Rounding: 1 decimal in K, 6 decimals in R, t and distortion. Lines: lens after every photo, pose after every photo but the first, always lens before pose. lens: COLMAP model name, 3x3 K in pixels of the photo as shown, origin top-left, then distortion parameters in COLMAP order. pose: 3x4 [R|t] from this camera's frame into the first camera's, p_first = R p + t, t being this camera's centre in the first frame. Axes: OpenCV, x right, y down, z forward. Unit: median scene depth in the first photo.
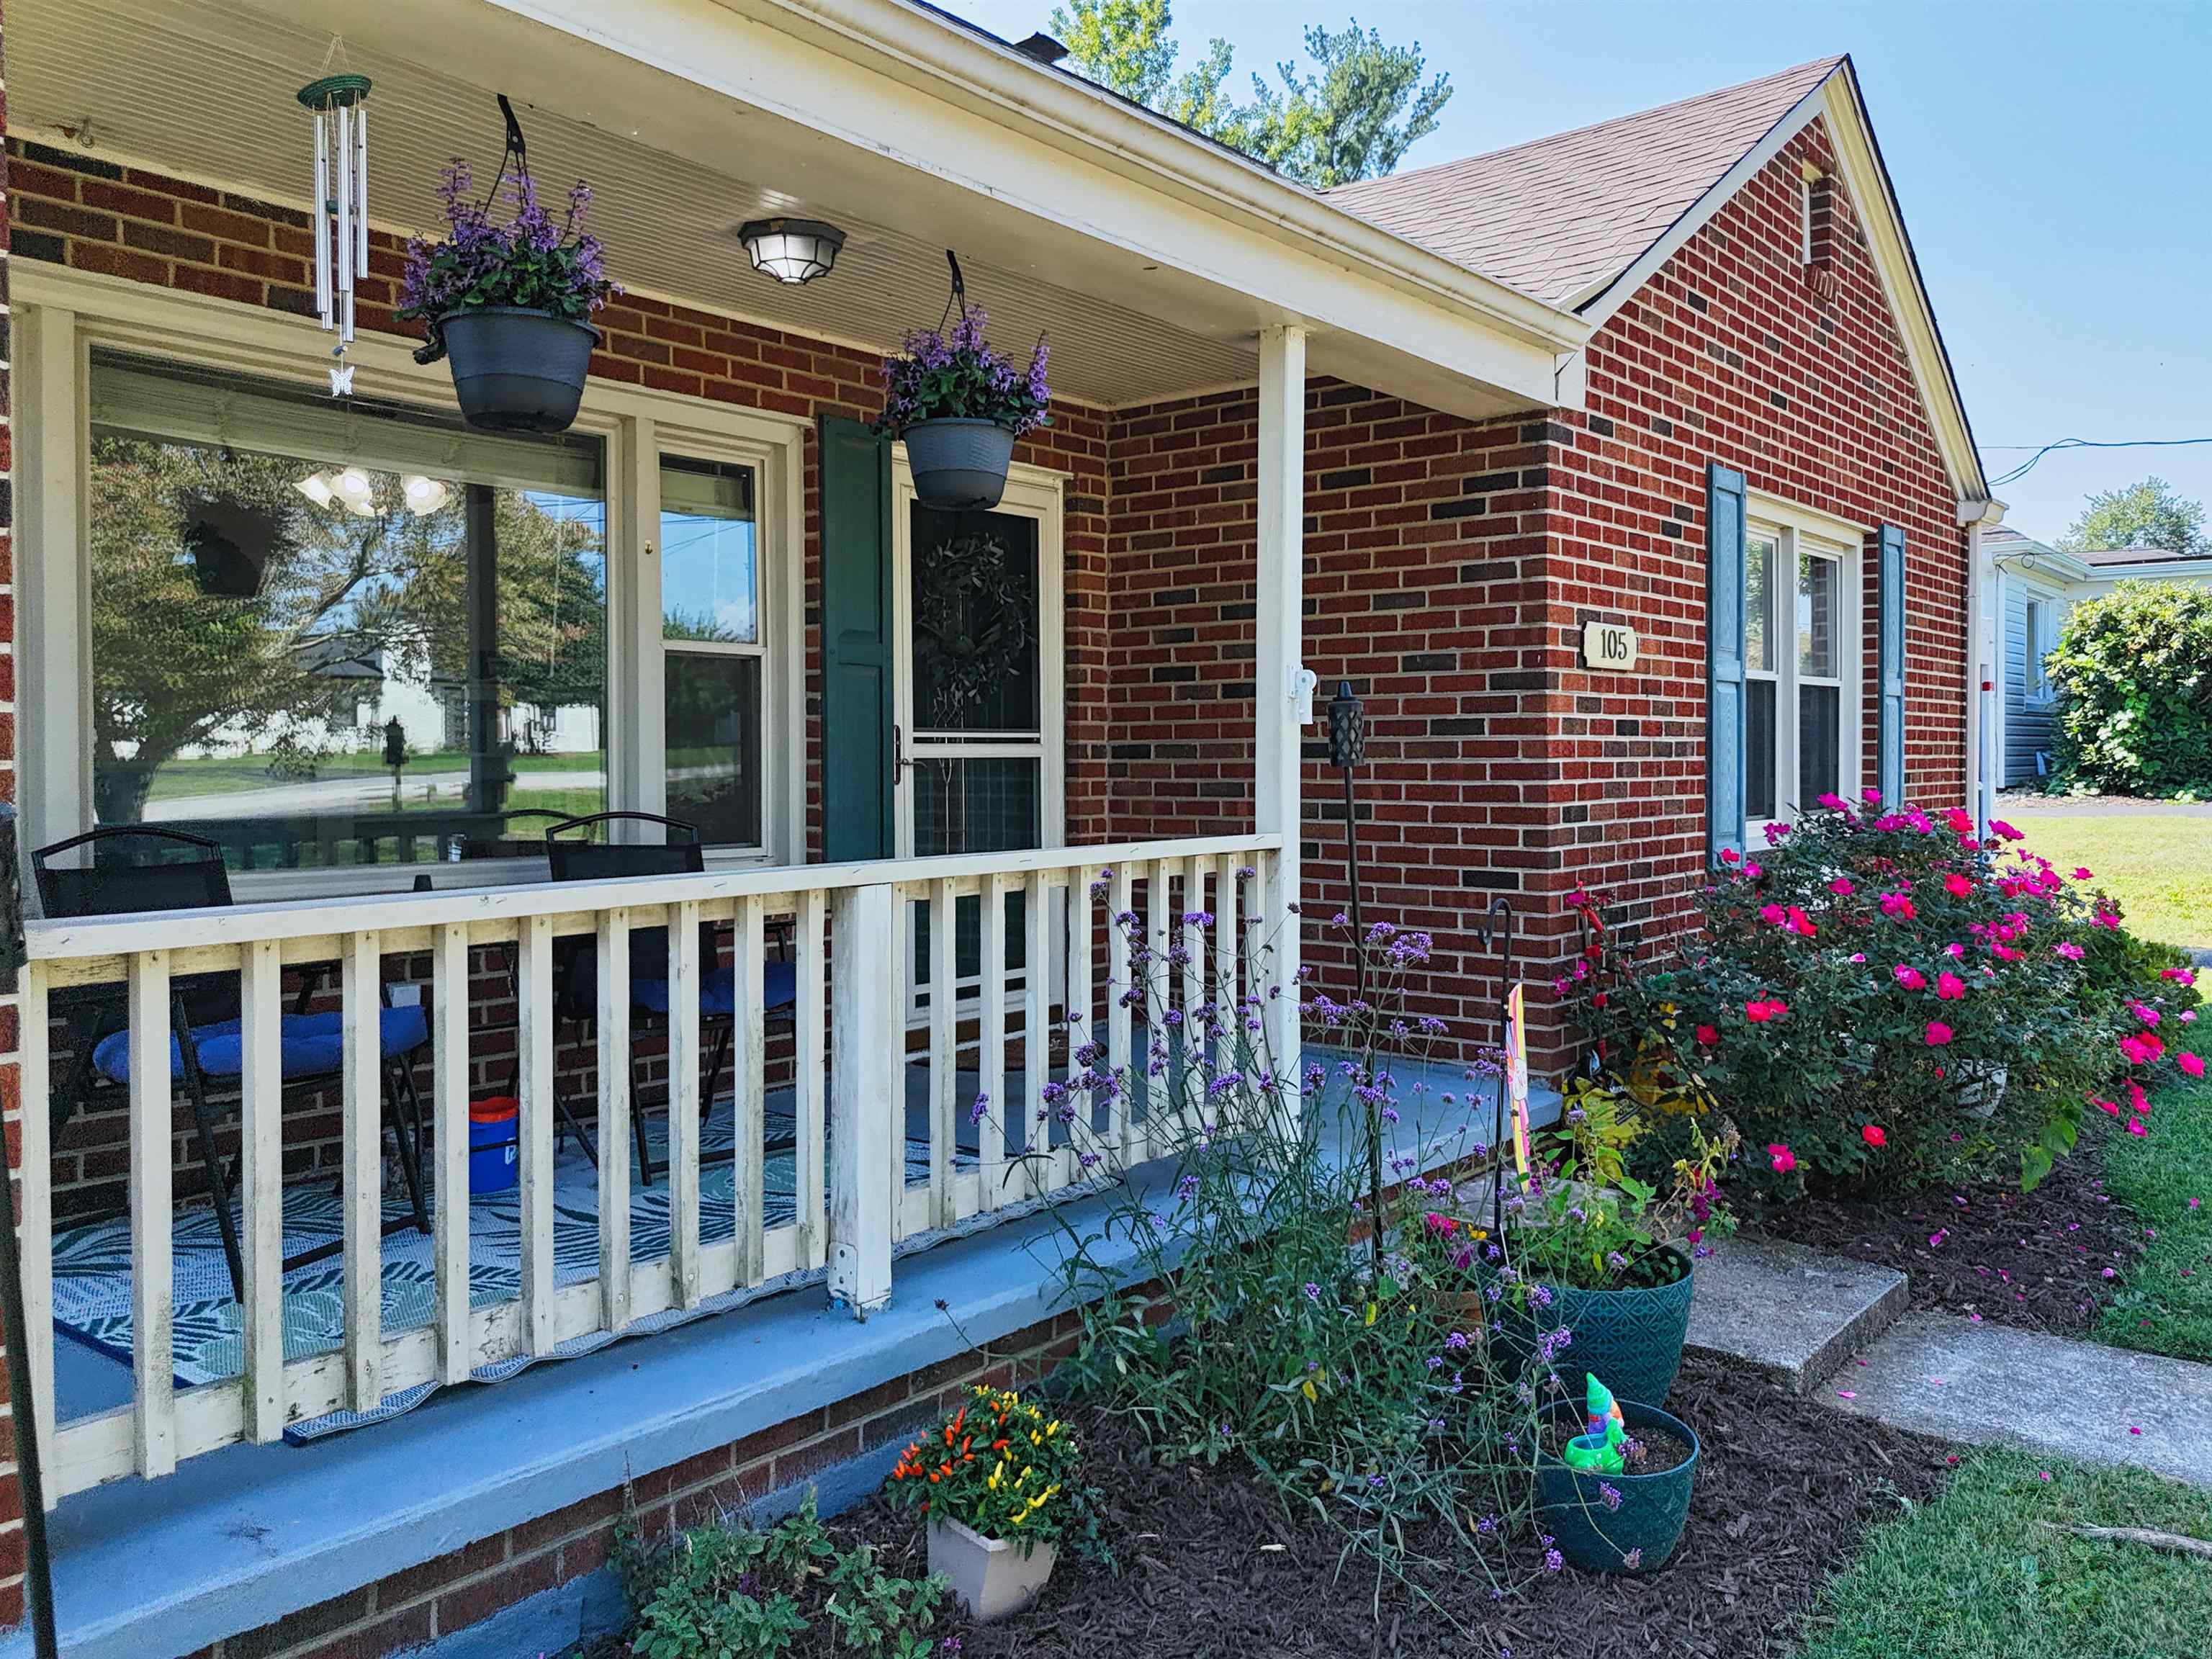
lens RADIAL K [[1739.2, 0, 1149.7], [0, 1739.2, 774.4], [0, 0, 1]] dist [0.045513, -0.038509]
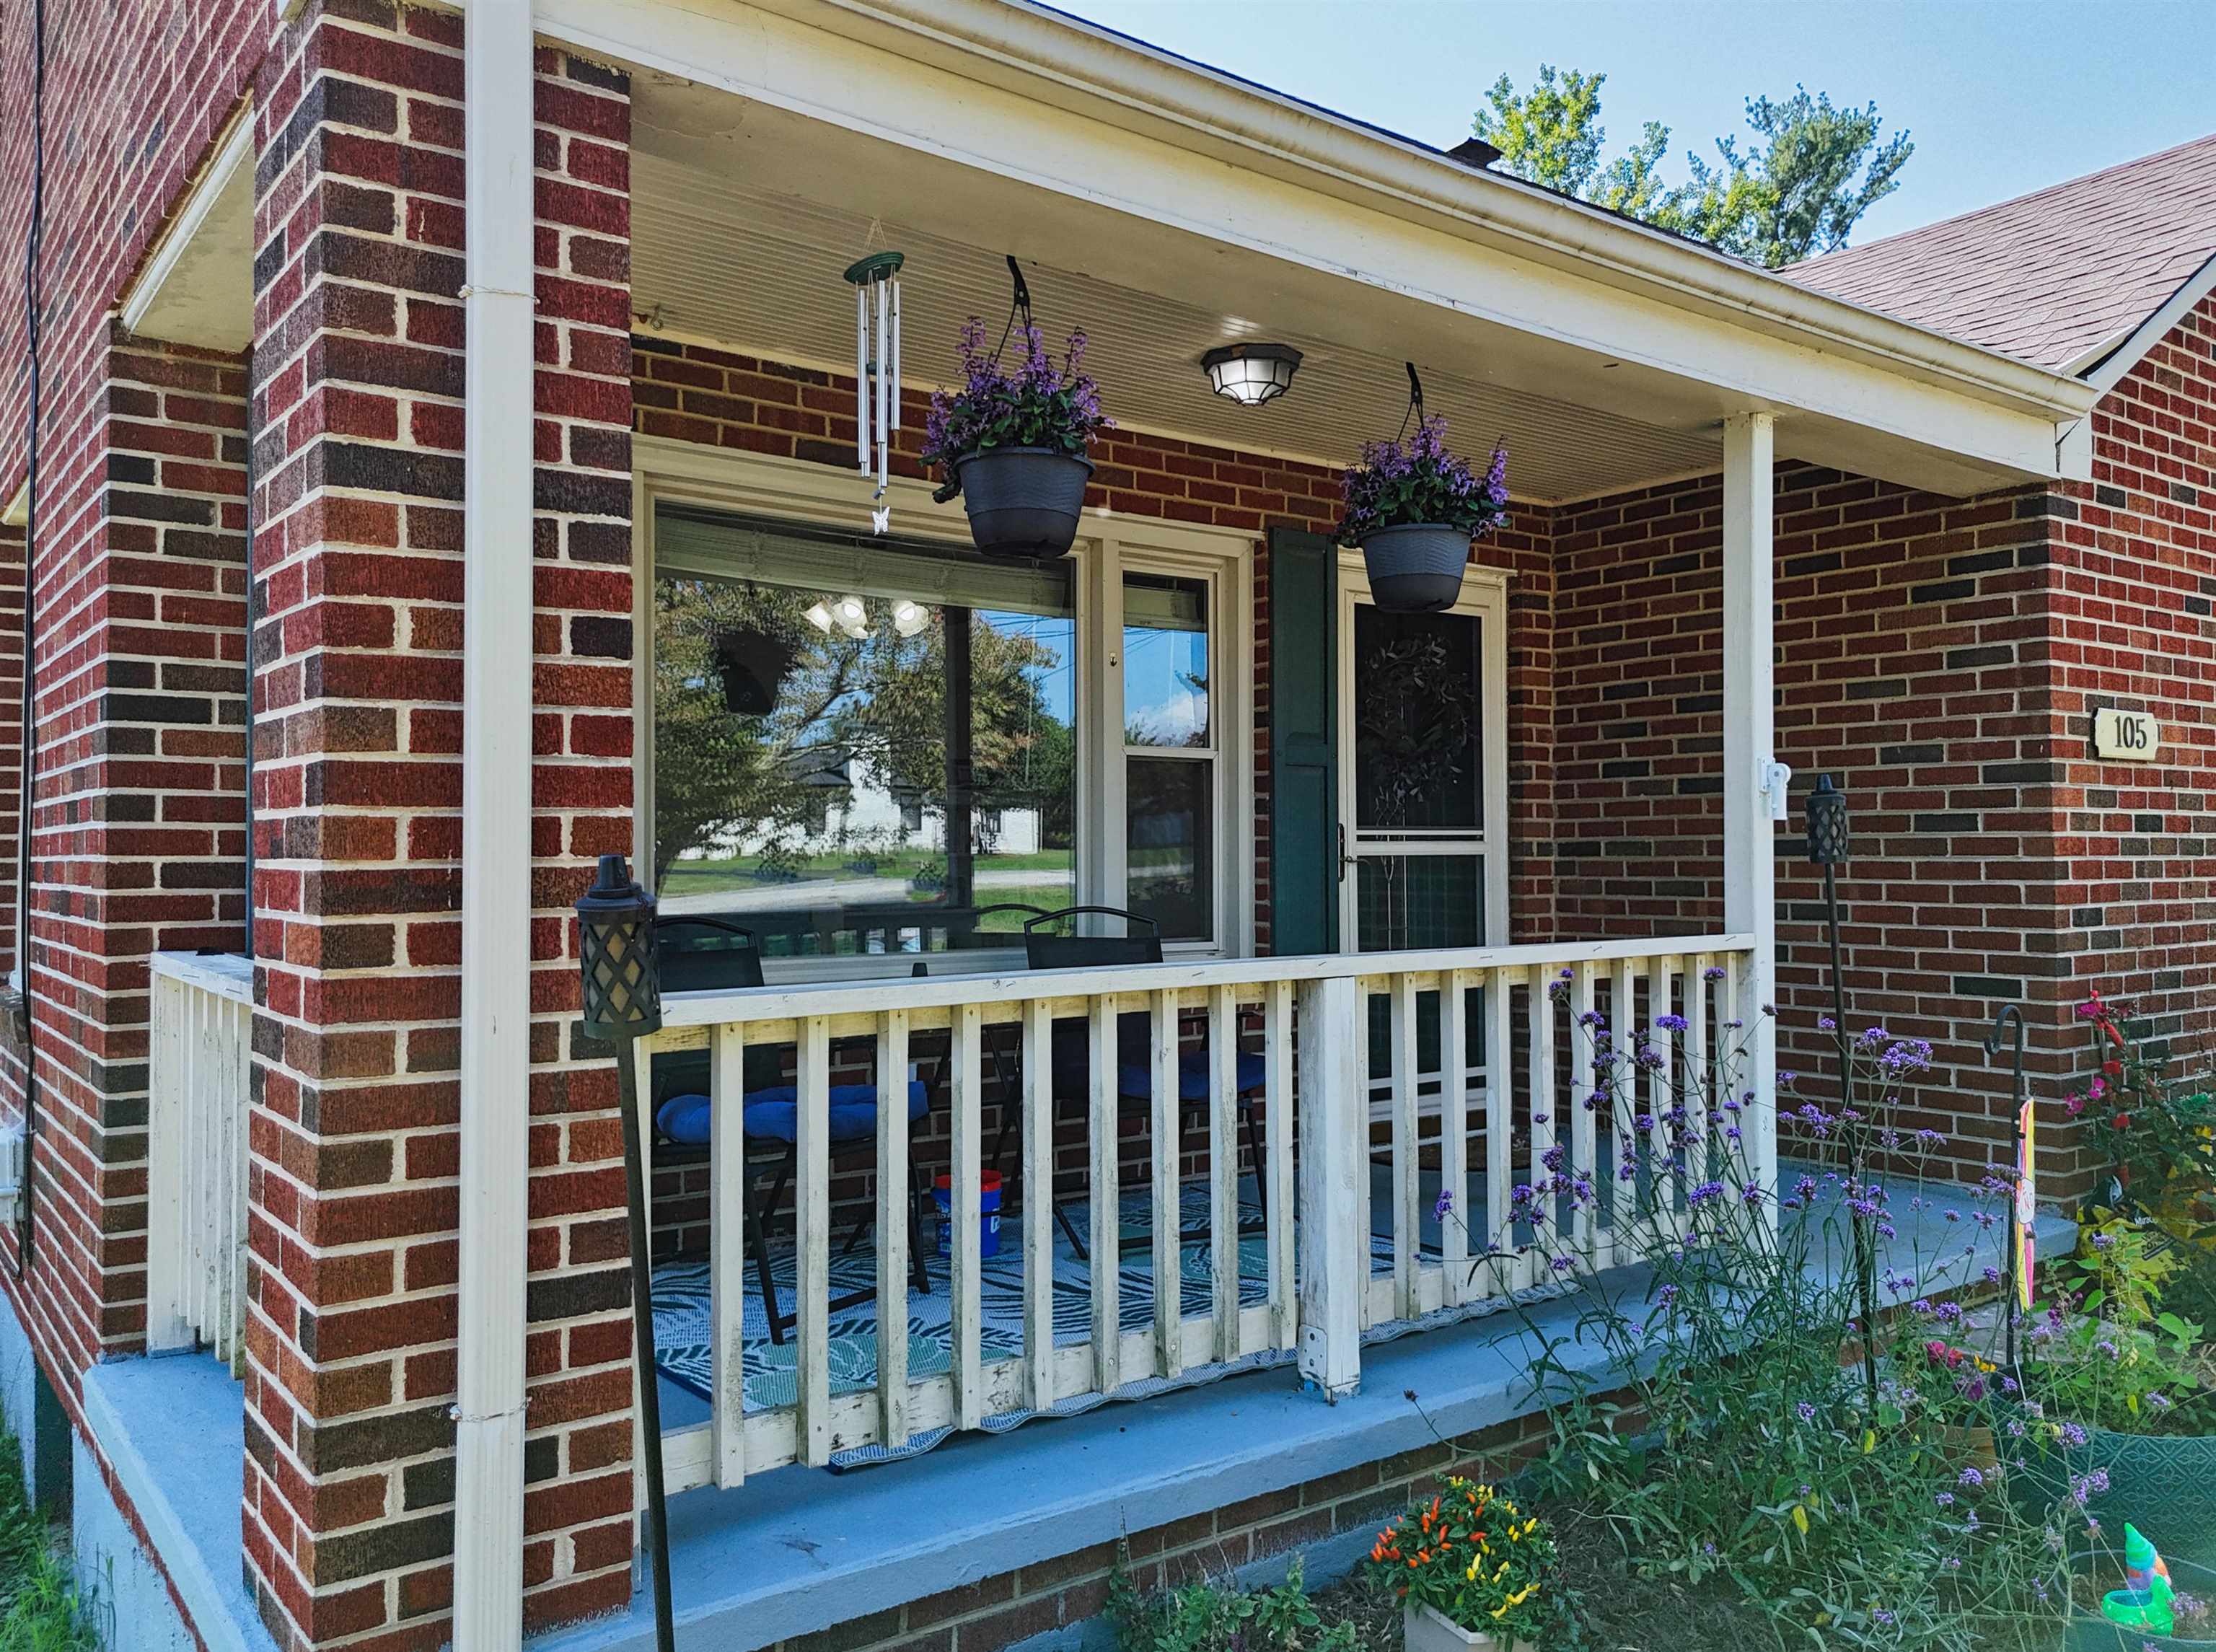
lens RADIAL K [[1734.7, 0, 1134.8], [0, 1734.7, 817.1], [0, 0, 1]] dist [0.045306, -0.041286]
pose [[0.968904, -0.006637, -0.247346, -0.013573], [-0.001676, 0.999441, -0.033385, 0.001661], [0.247430, 0.032762, 0.968352, -0.019154]]
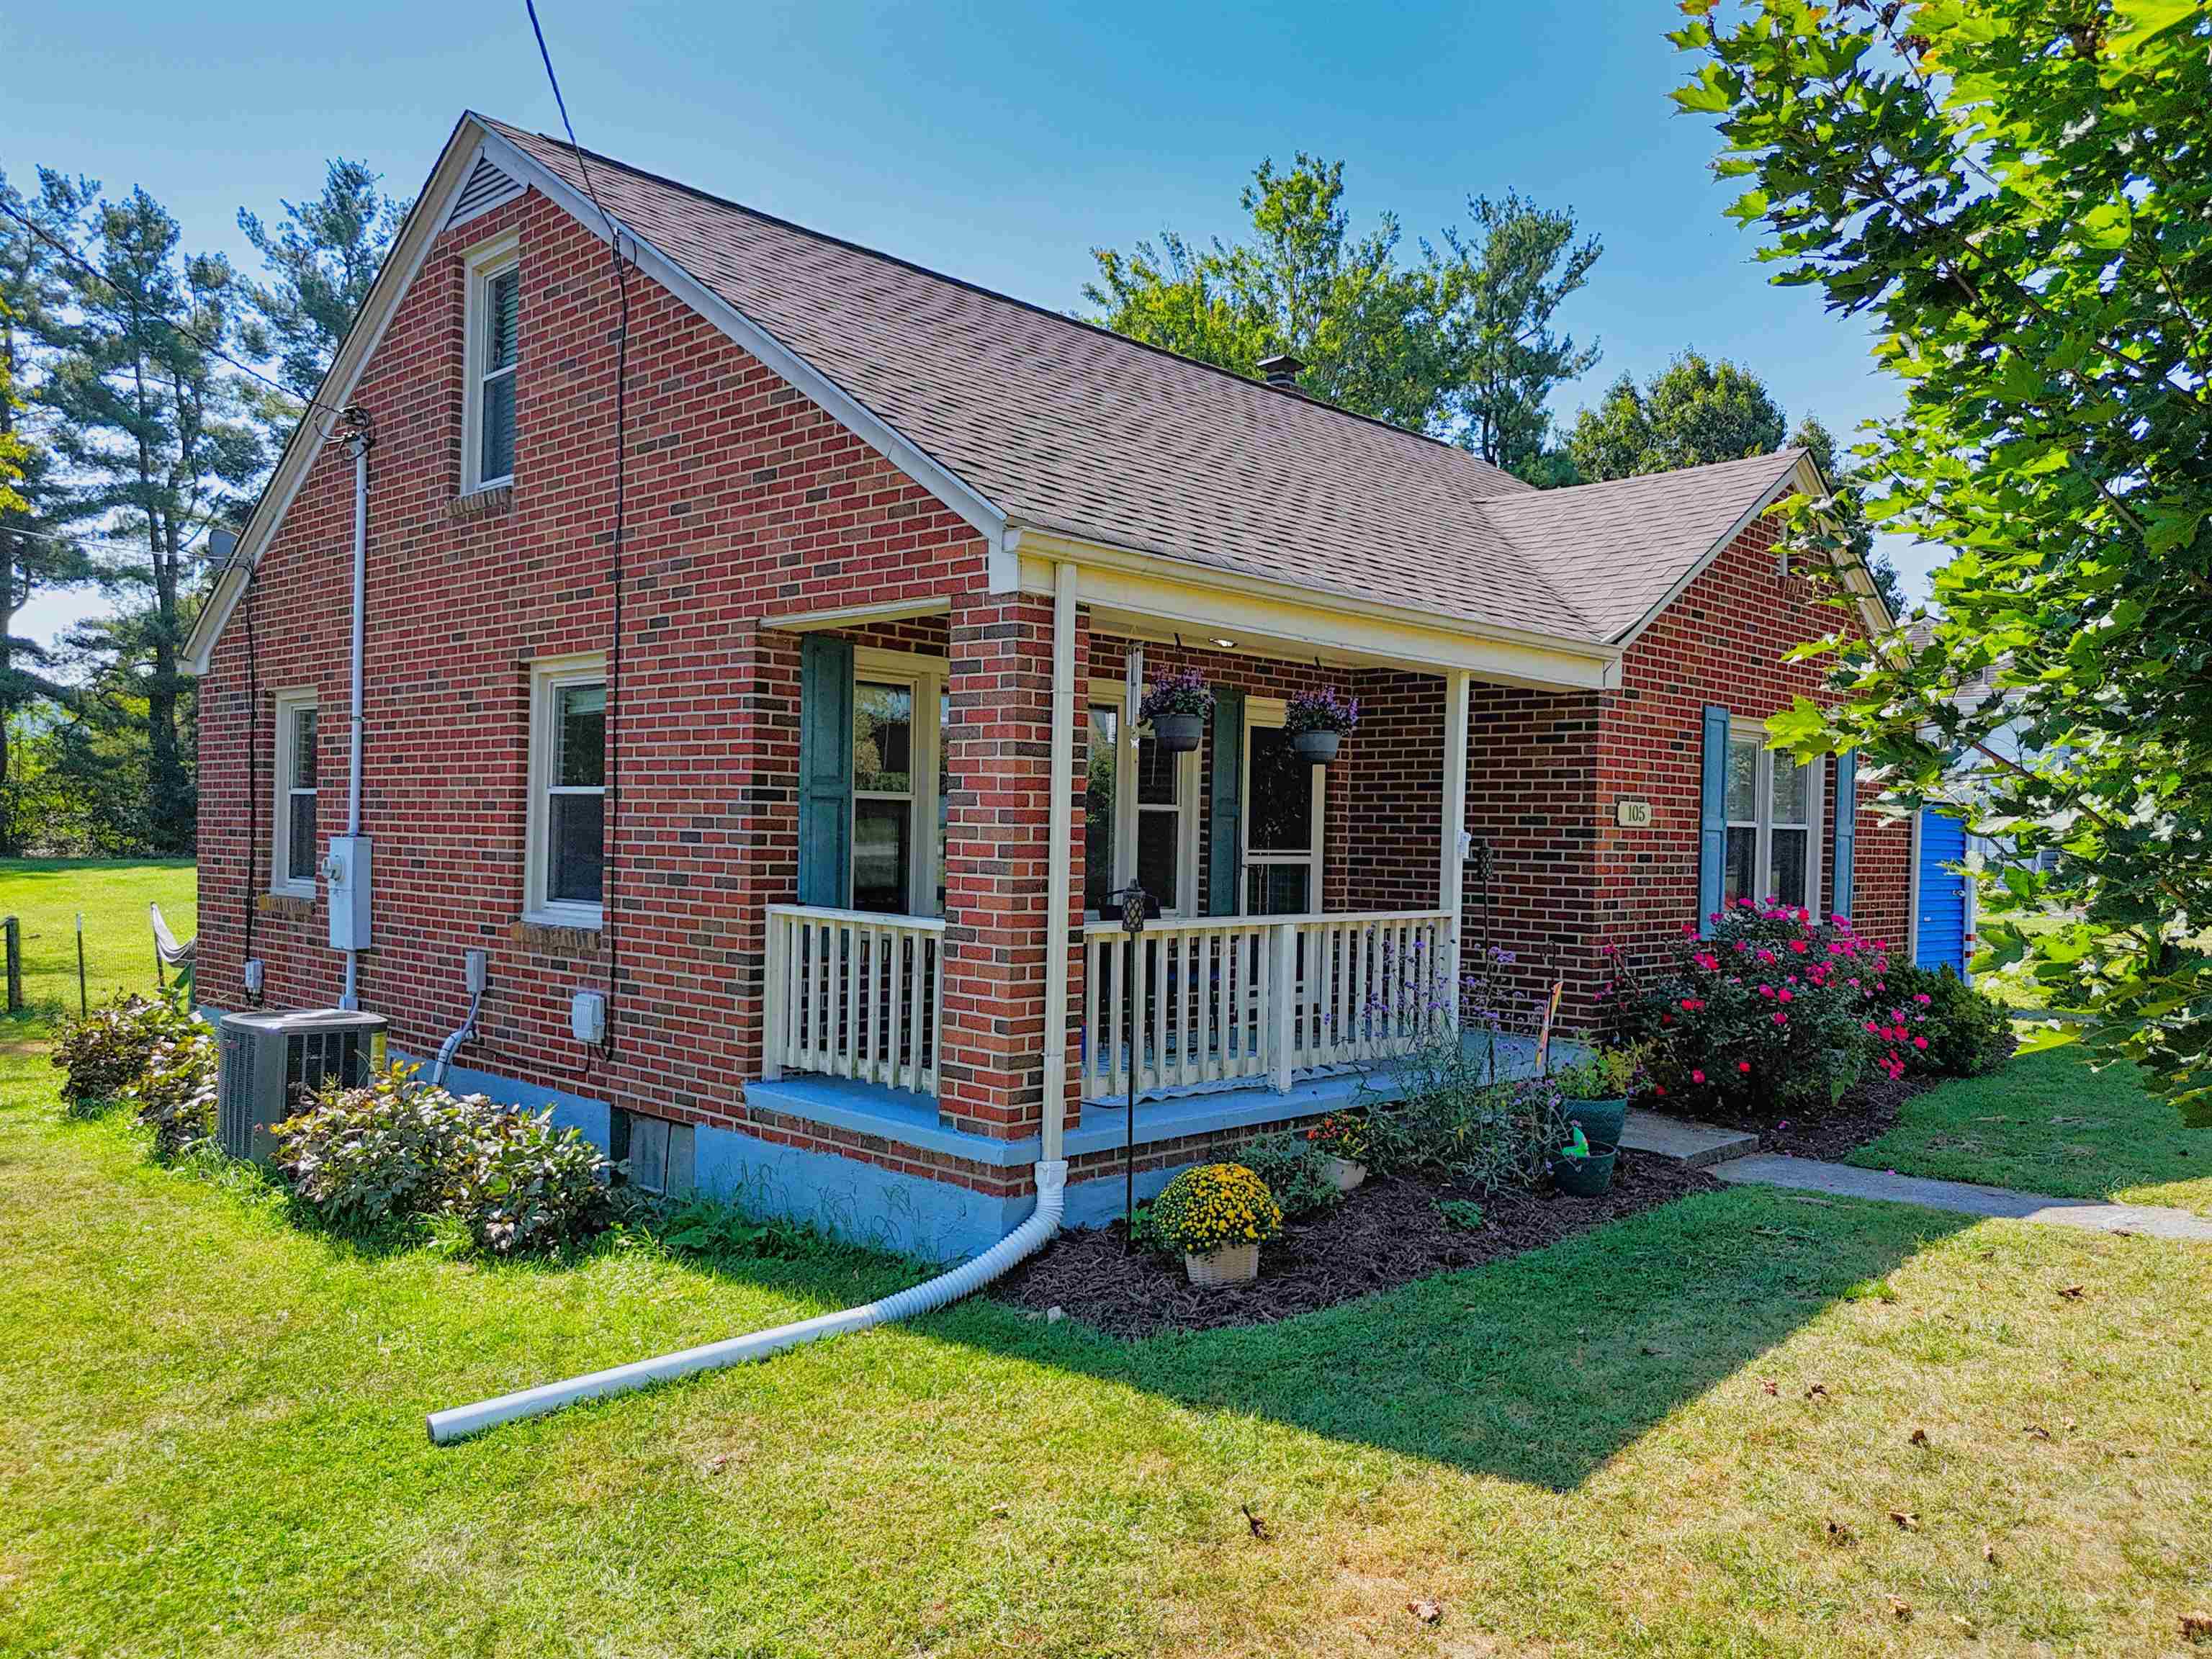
lens RADIAL K [[1678.5, 0, 1100.8], [0, 1678.5, 843.6], [0, 0, 1]] dist [0.026829, -0.009104]
pose [[0.993022, 0.026909, -0.114818, -0.090915], [-0.027394, 0.999621, -0.002651, -0.023024], [0.114703, 0.005777, 0.993383, -0.840353]]
